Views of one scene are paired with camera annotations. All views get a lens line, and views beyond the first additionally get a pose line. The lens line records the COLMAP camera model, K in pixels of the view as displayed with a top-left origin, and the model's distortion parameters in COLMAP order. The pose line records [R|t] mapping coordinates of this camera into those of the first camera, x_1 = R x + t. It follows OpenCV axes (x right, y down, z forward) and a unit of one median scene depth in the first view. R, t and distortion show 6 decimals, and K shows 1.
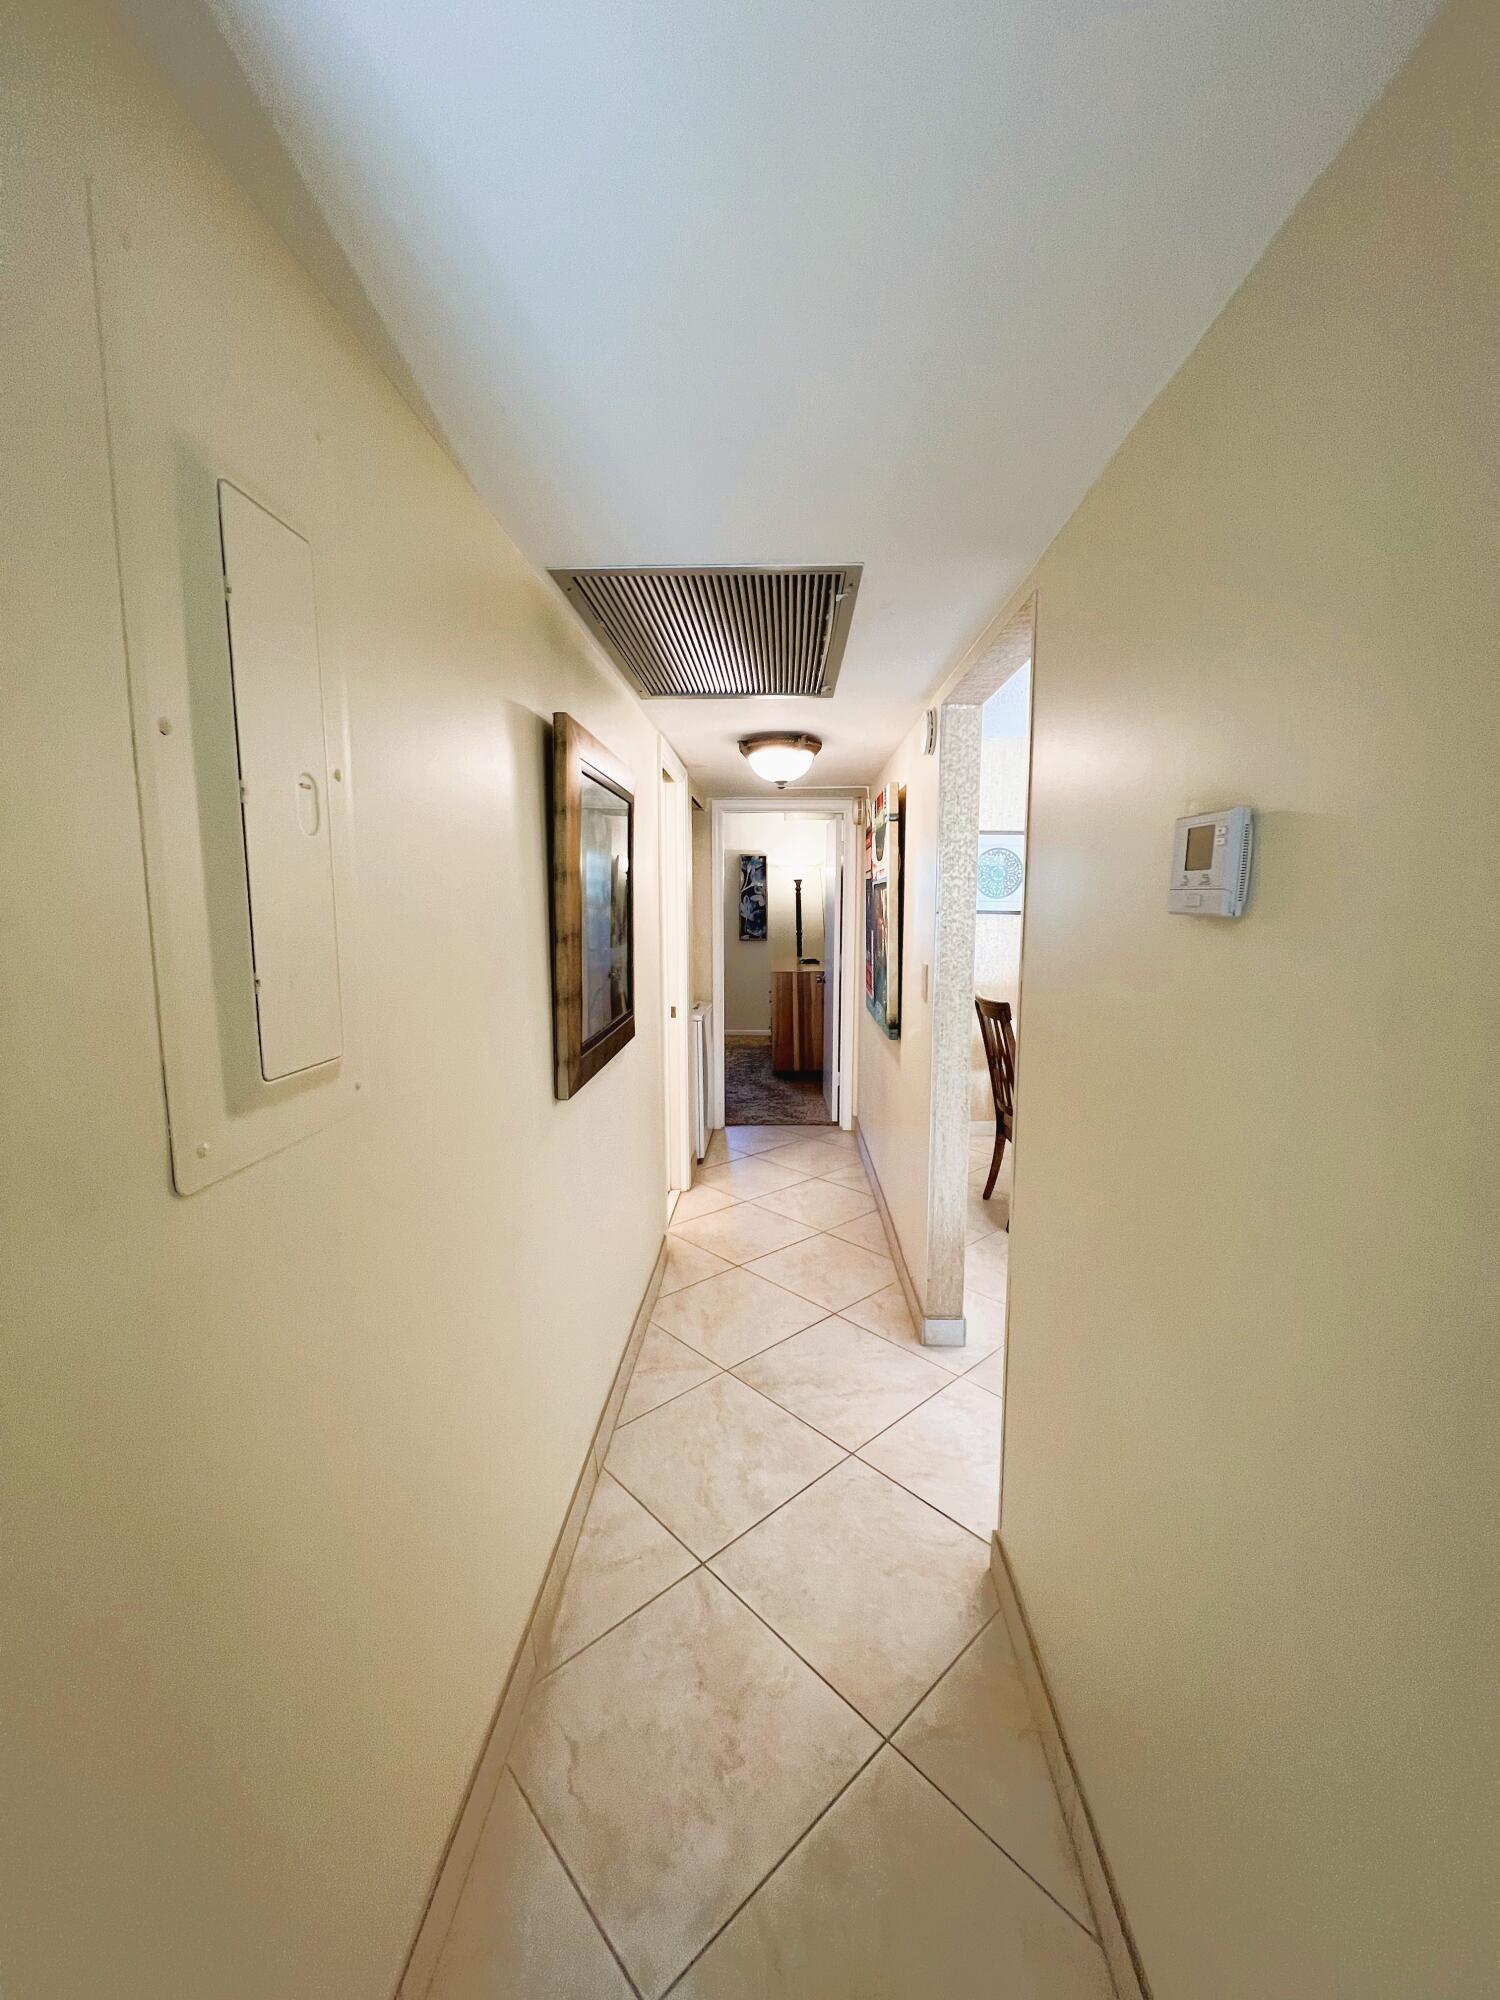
lens RADIAL K [[795.9, 0, 749.7], [0, 795.9, 1001.7], [0, 0, 1]] dist [-0.003043, 0.001007]
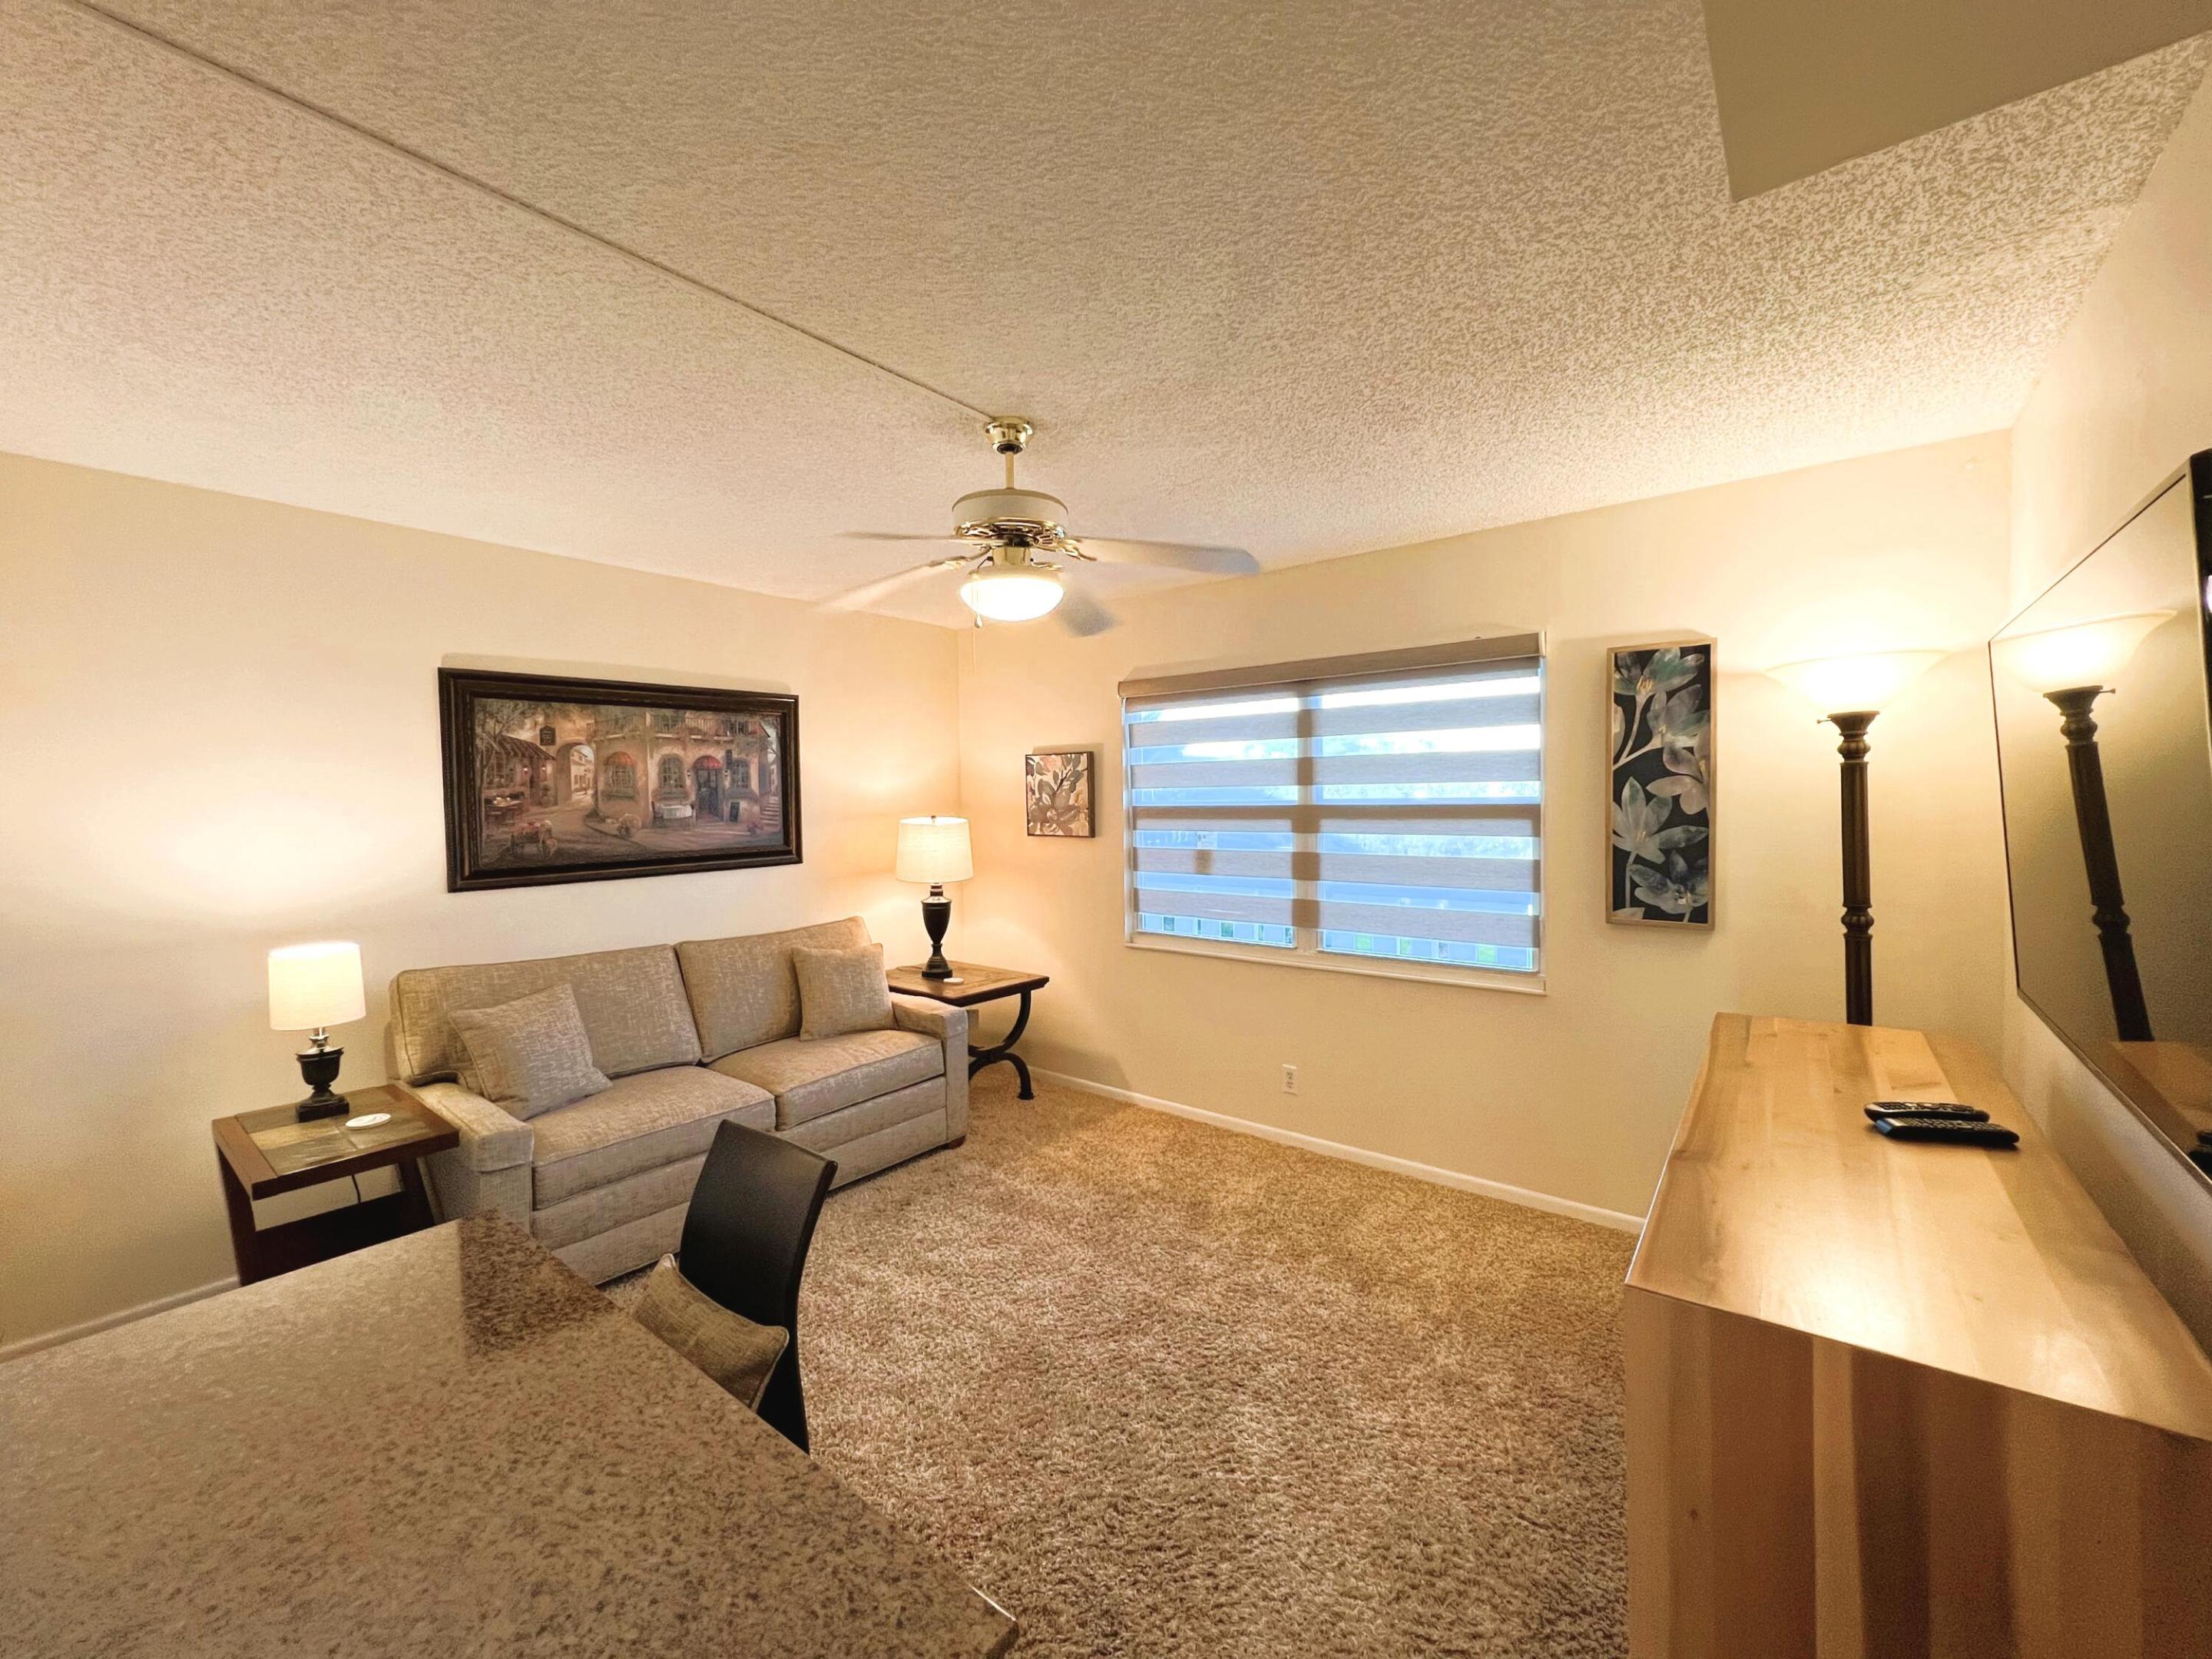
lens RADIAL K [[897.7, 0, 1098.6], [0, 897.7, 830.0], [0, 0, 1]] dist [-0.002584, 0.000439]
pose [[0.803189, 0.006952, -0.595683, 0.036422], [-0.058974, 0.995948, -0.067894, -0.078092], [0.592797, 0.089661, 0.800345, 0.601057]]
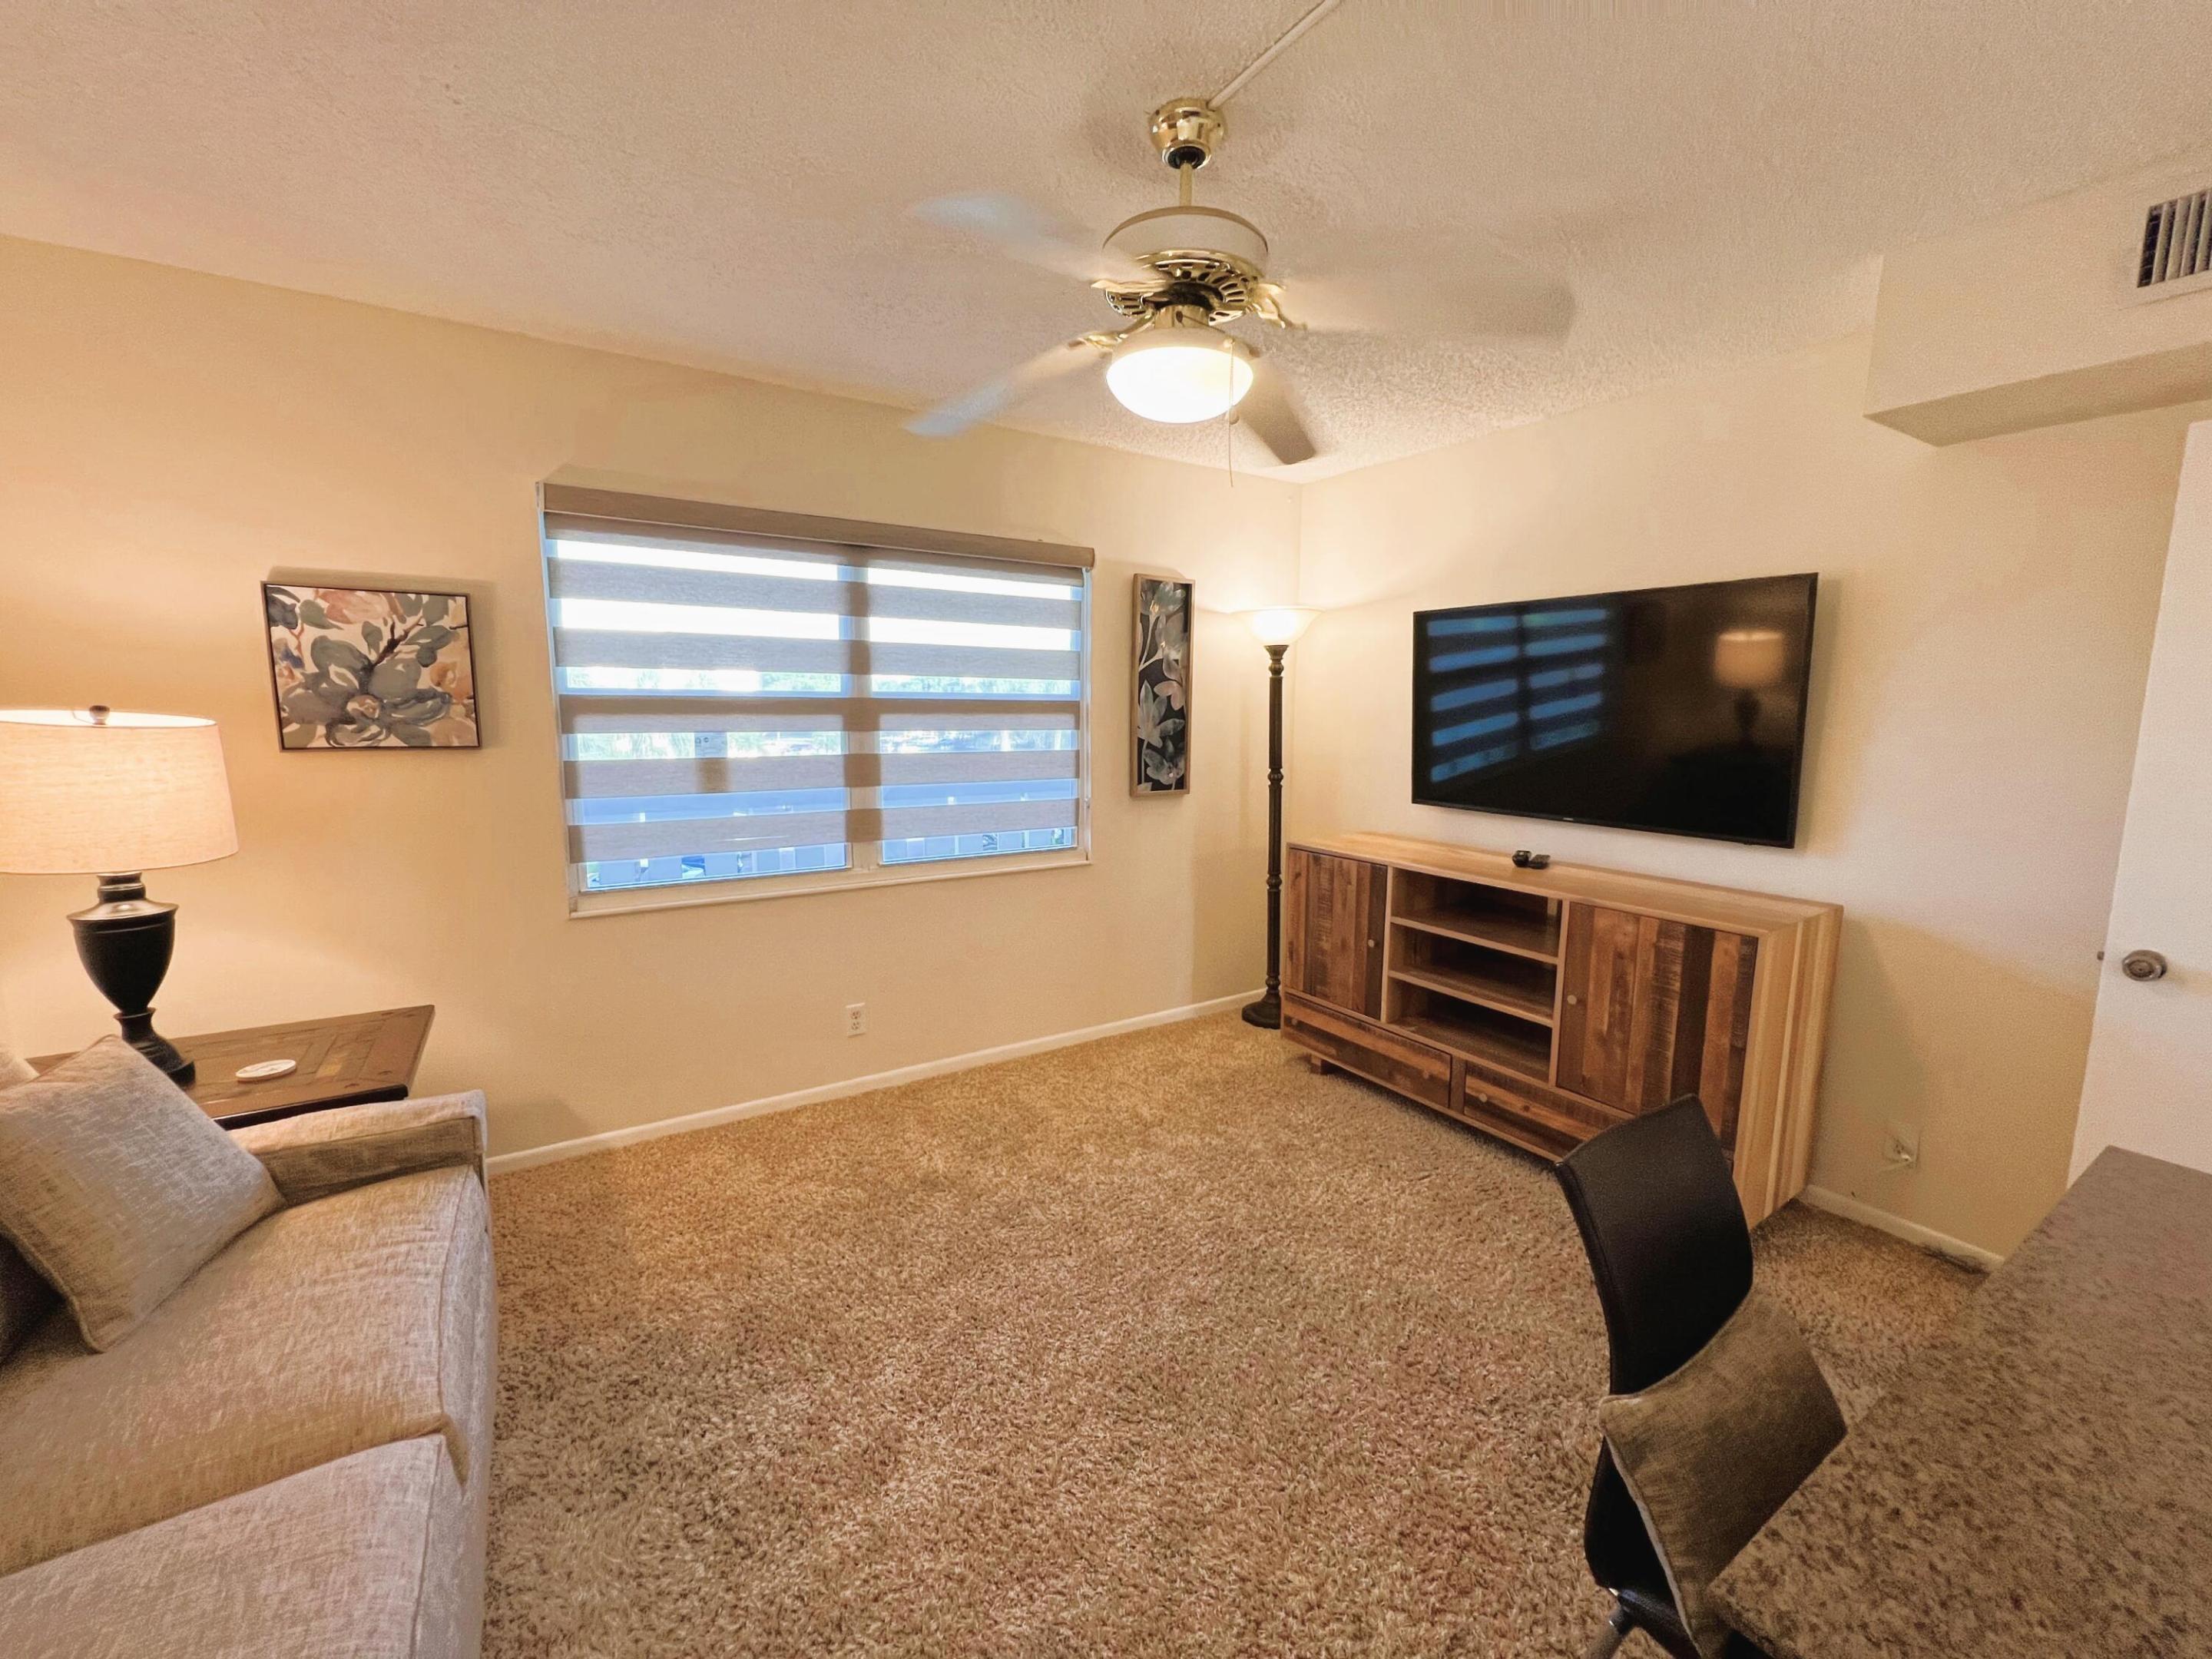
lens RADIAL K [[897.7, 0, 1113.7], [0, 897.7, 829.0], [0, 0, 1]] dist [-0.002584, 0.000439]
pose [[0.812511, -0.076515, 0.577902, -0.278934], [0.063753, 0.997066, 0.042377, -0.081024], [-0.579449, 0.002411, 0.815005, 0.649130]]
